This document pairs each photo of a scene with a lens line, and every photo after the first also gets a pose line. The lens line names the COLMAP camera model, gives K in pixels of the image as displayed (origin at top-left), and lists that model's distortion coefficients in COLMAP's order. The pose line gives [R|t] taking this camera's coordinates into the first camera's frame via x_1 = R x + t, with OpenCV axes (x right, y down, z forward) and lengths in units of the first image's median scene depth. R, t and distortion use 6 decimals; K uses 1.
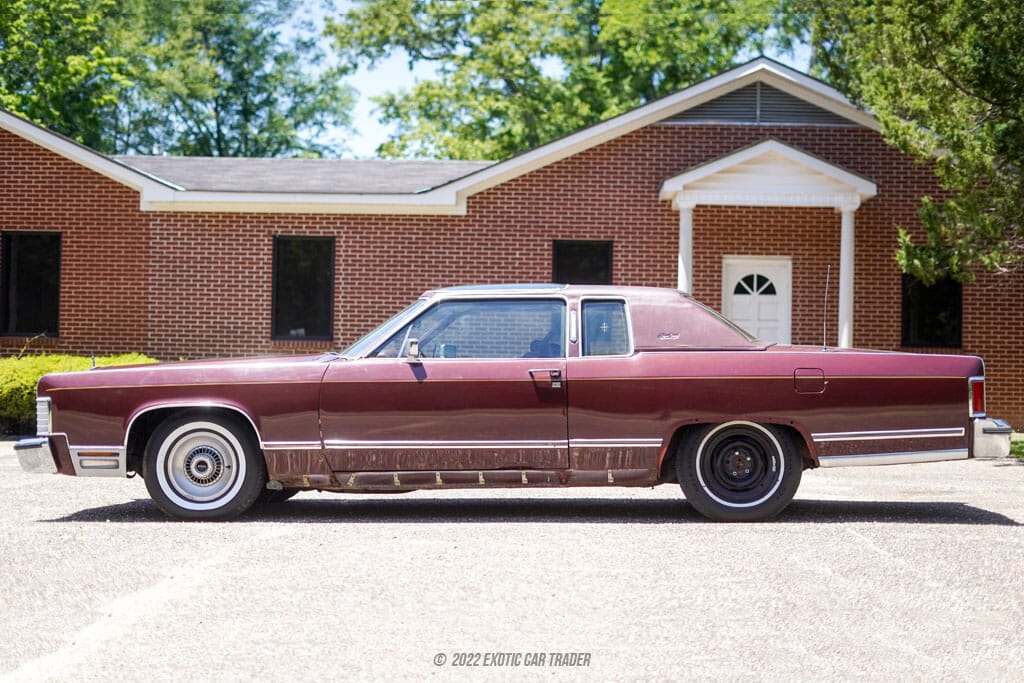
lens RADIAL K [[1539.8, 0, 512.3], [0, 1539.8, 315.1], [0, 0, 1]] dist [-0.135981, 0.804172]
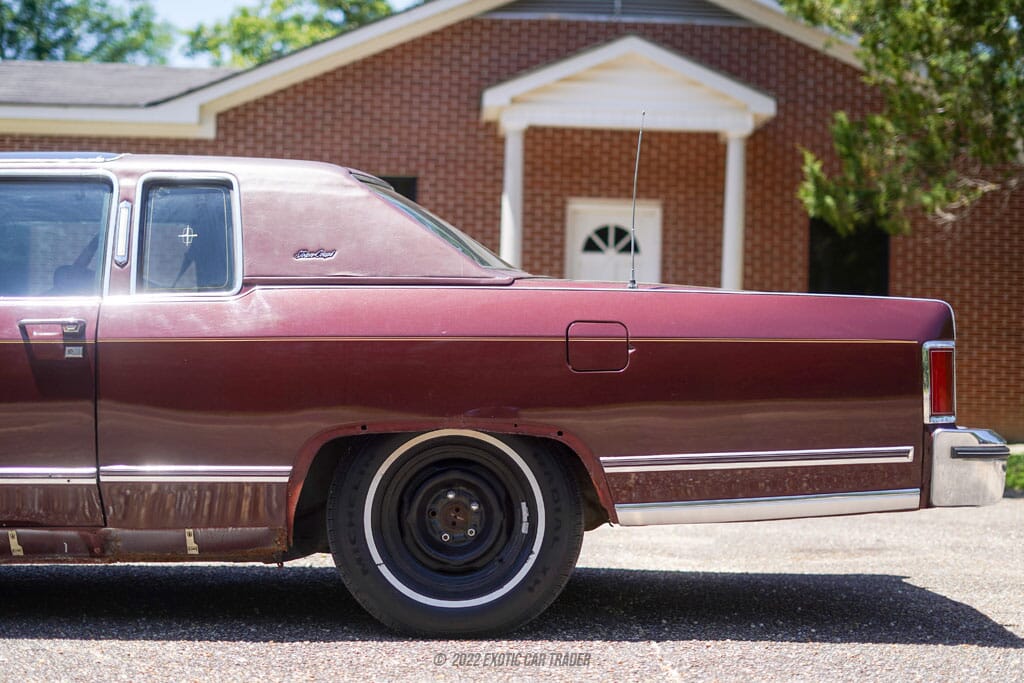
lens RADIAL K [[1645.1, 0, 512.0], [0, 1645.1, 341.5], [0, 0, 1]] dist [-0.015445, -0.019053]
pose [[0.997834, 0.007348, 0.065375, 0.111492], [-0.008641, 0.999772, 0.019531, 0.026120], [-0.065216, -0.020054, 0.997670, 0.406668]]
